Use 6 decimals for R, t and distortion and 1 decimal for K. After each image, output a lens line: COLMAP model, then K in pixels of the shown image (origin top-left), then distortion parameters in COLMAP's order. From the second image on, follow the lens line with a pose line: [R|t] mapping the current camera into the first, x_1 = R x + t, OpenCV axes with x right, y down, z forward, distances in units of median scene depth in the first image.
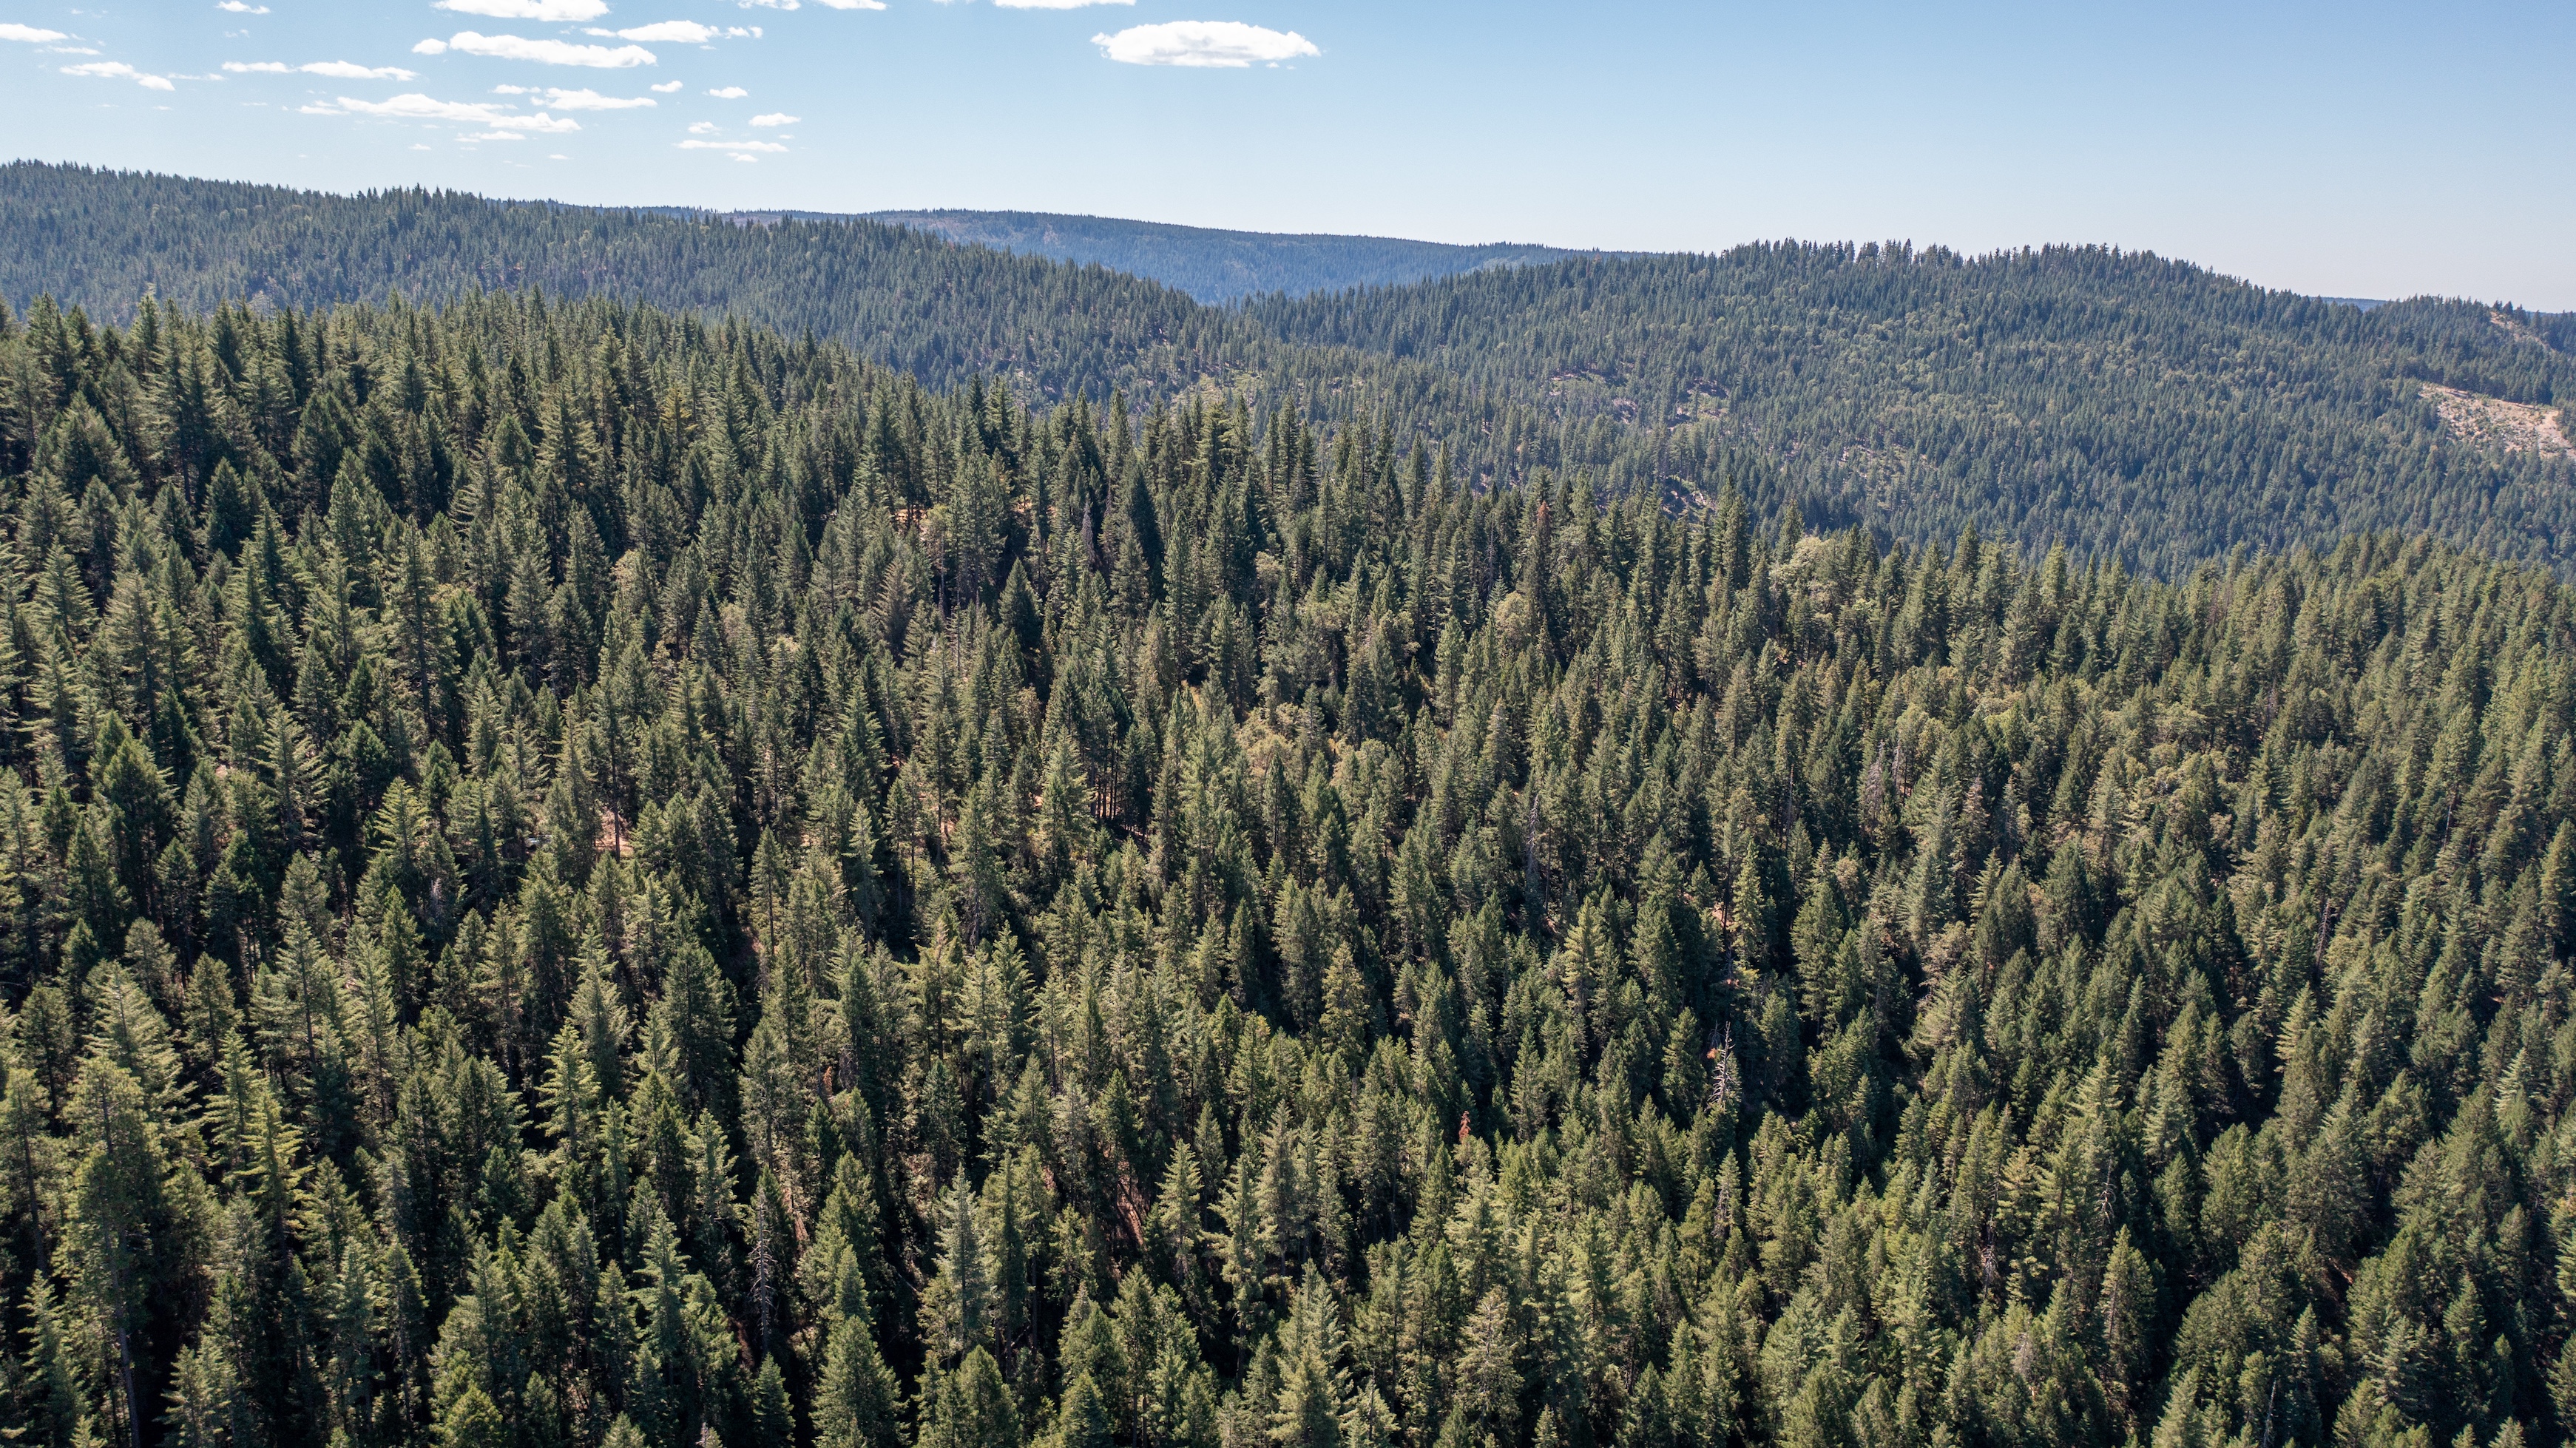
lens RADIAL K [[2034.9, 0, 1288.0], [0, 2034.9, 724.0], [0, 0, 1]] dist [-0.010485, 0.003647]
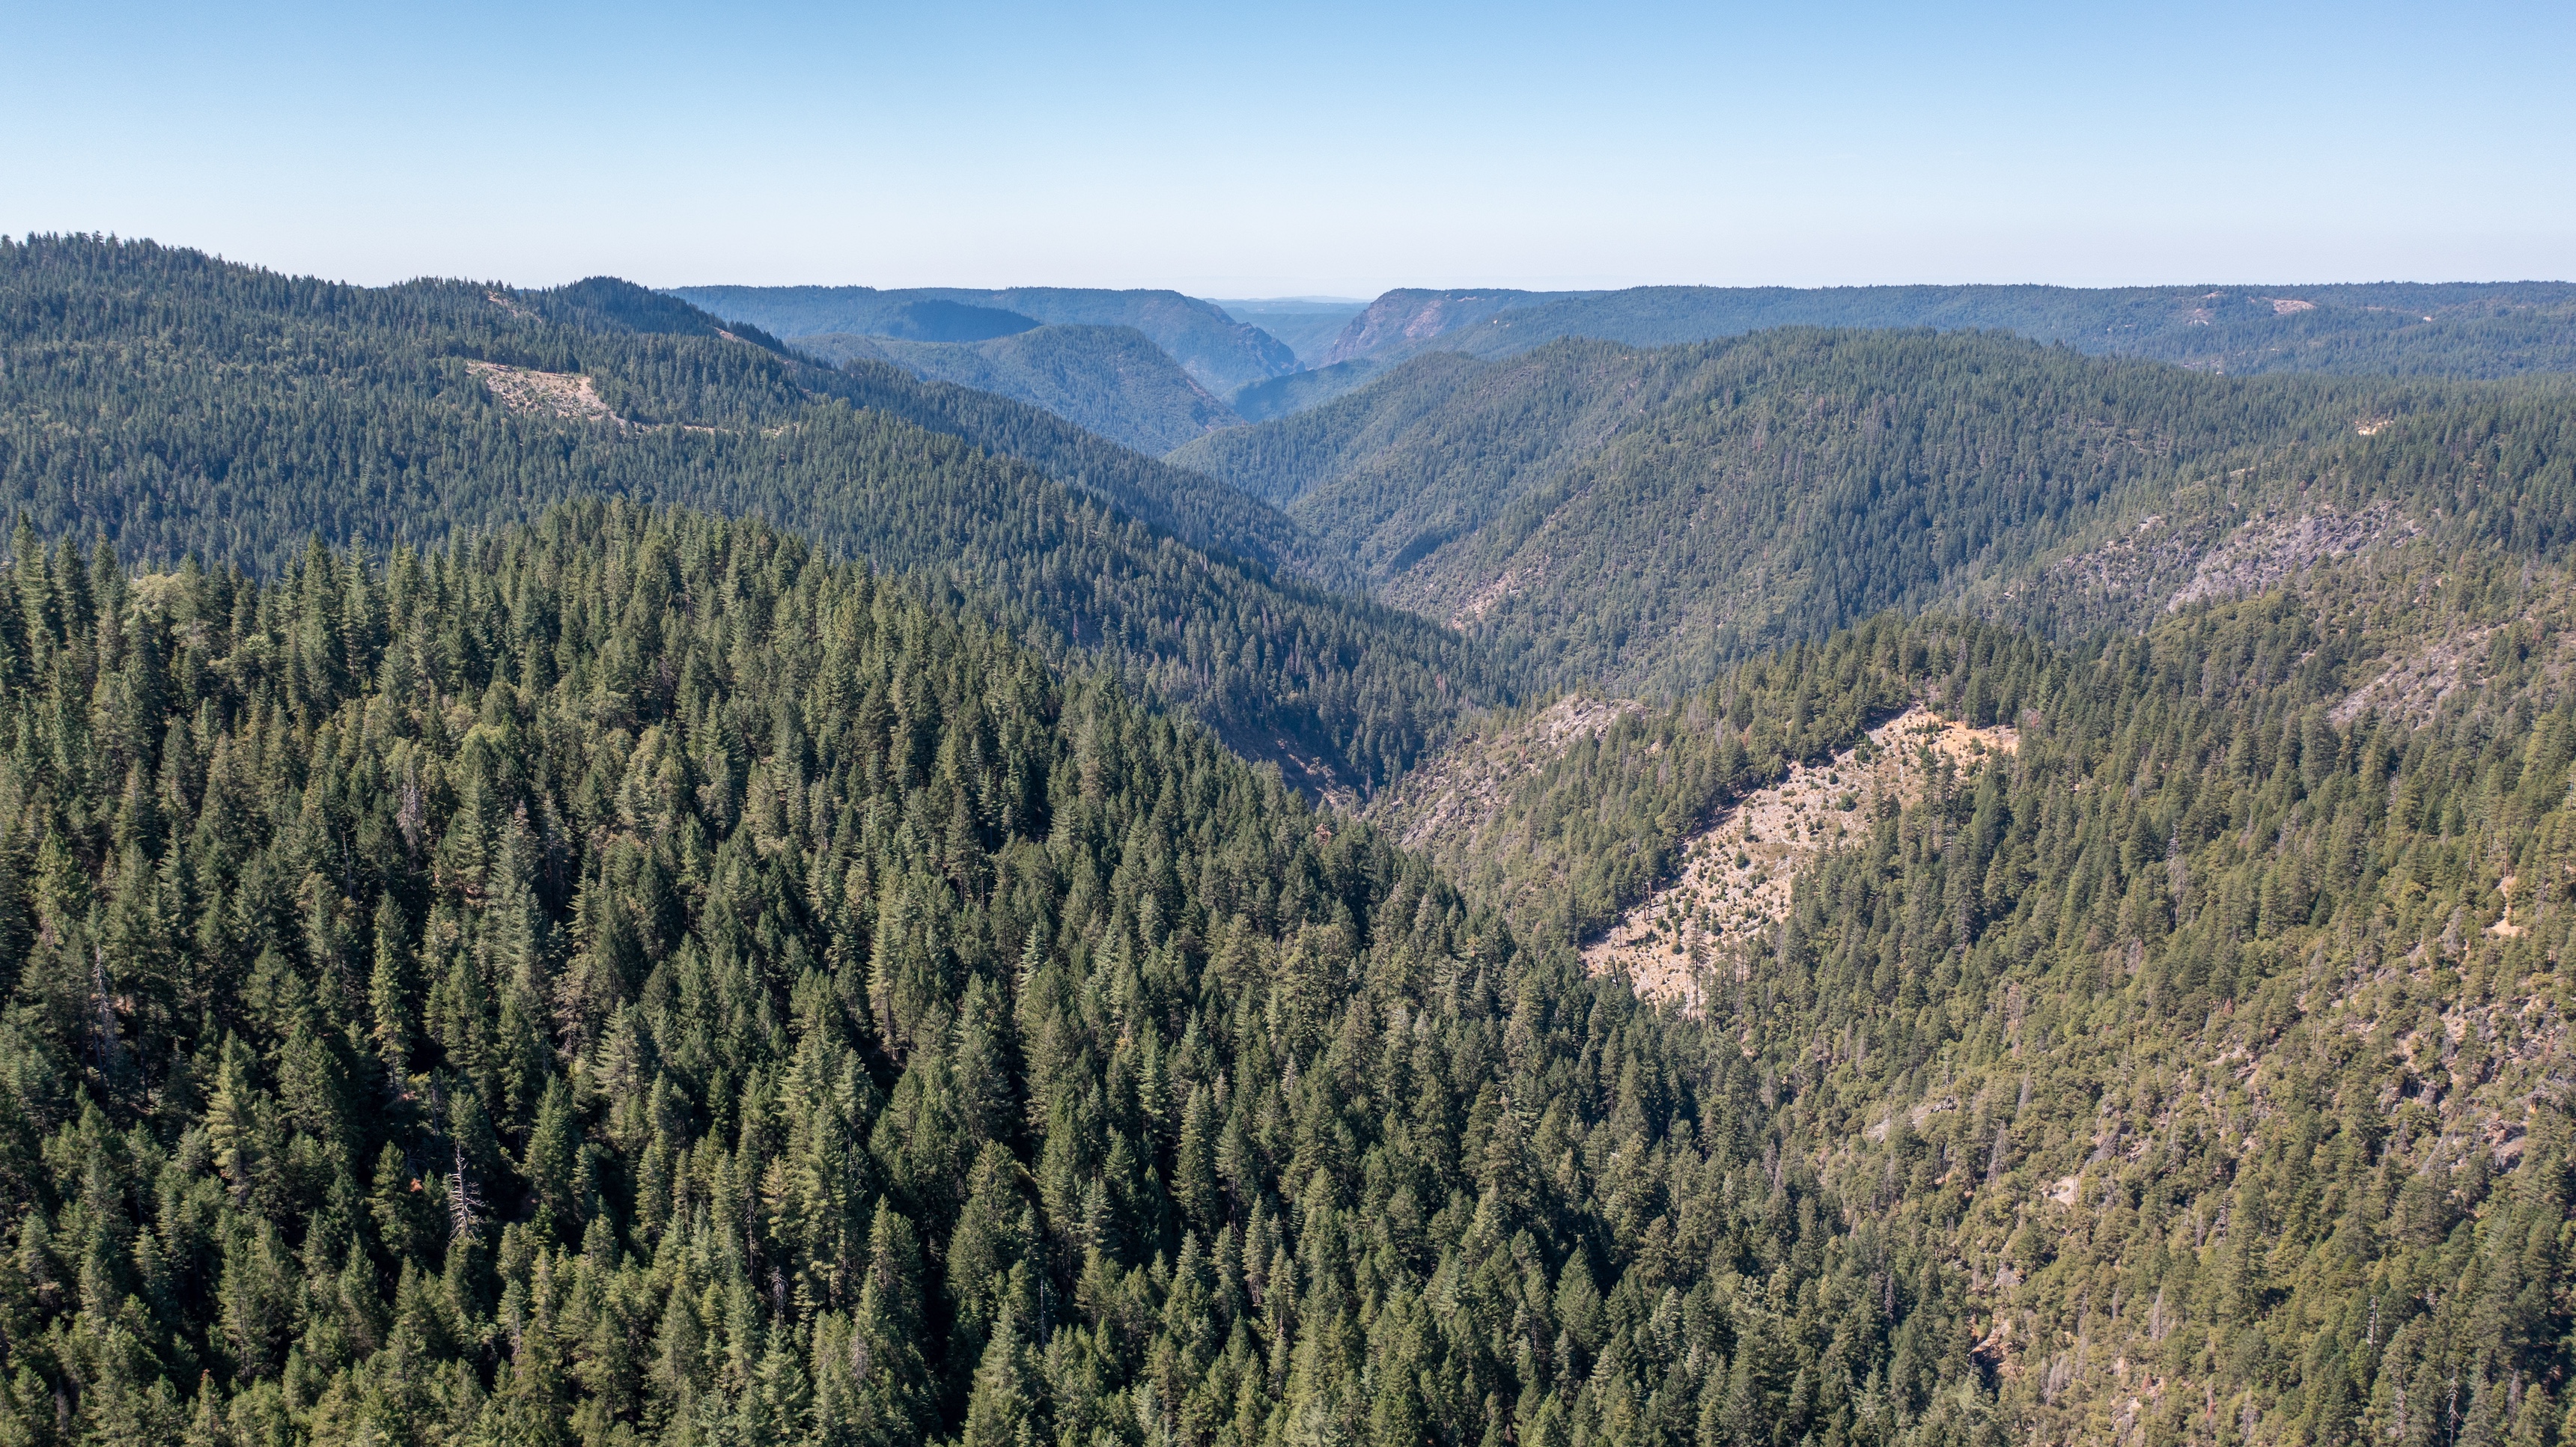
lens RADIAL K [[2061.8, 0, 1284.3], [0, 2061.8, 724.6], [0, 0, 1]] dist [-0.015402, 0.000772]
pose [[0.609441, -0.194920, 0.768497, -0.030306], [0.192152, 0.976722, 0.095351, -0.005676], [-0.769194, 0.089558, 0.632709, 0.028090]]
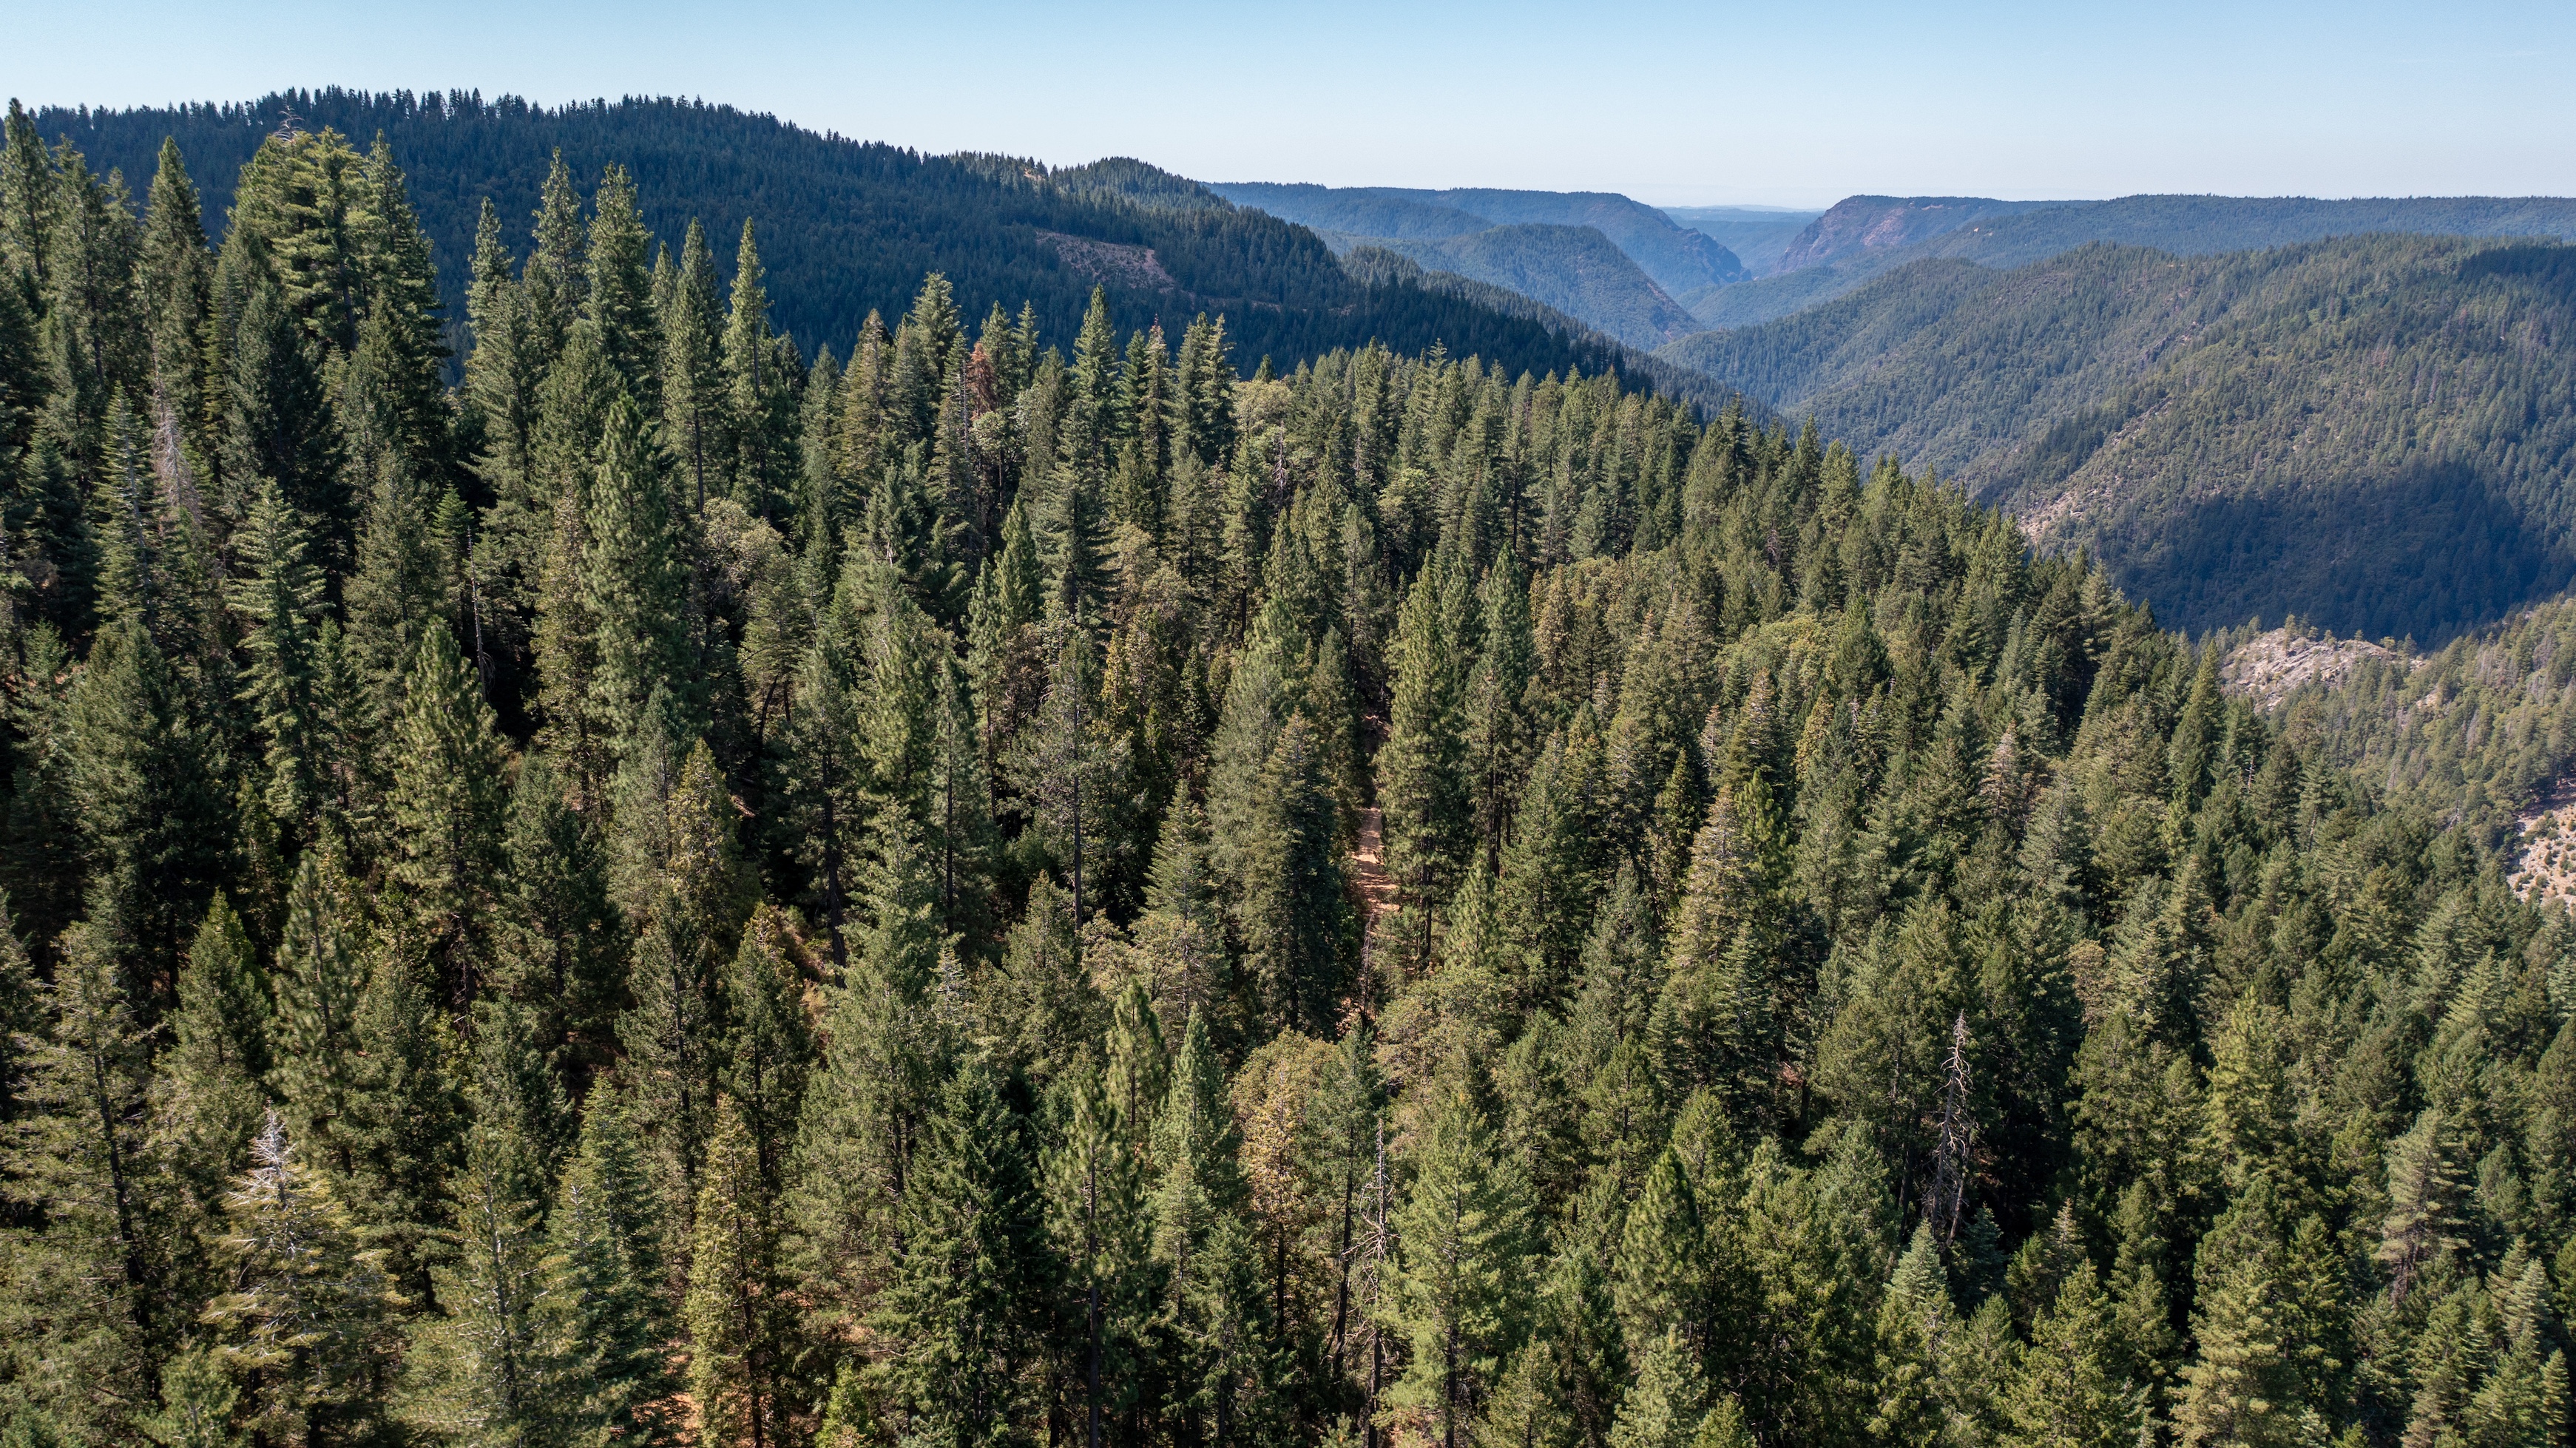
lens RADIAL K [[2034.9, 0, 1288.0], [0, 2034.9, 724.0], [0, 0, 1]] dist [-0.010485, 0.003647]
pose [[0.753286, -0.186684, 0.630642, -0.035691], [0.153270, 0.982297, 0.107705, -0.013962], [-0.639584, 0.015525, 0.768564, 0.134761]]
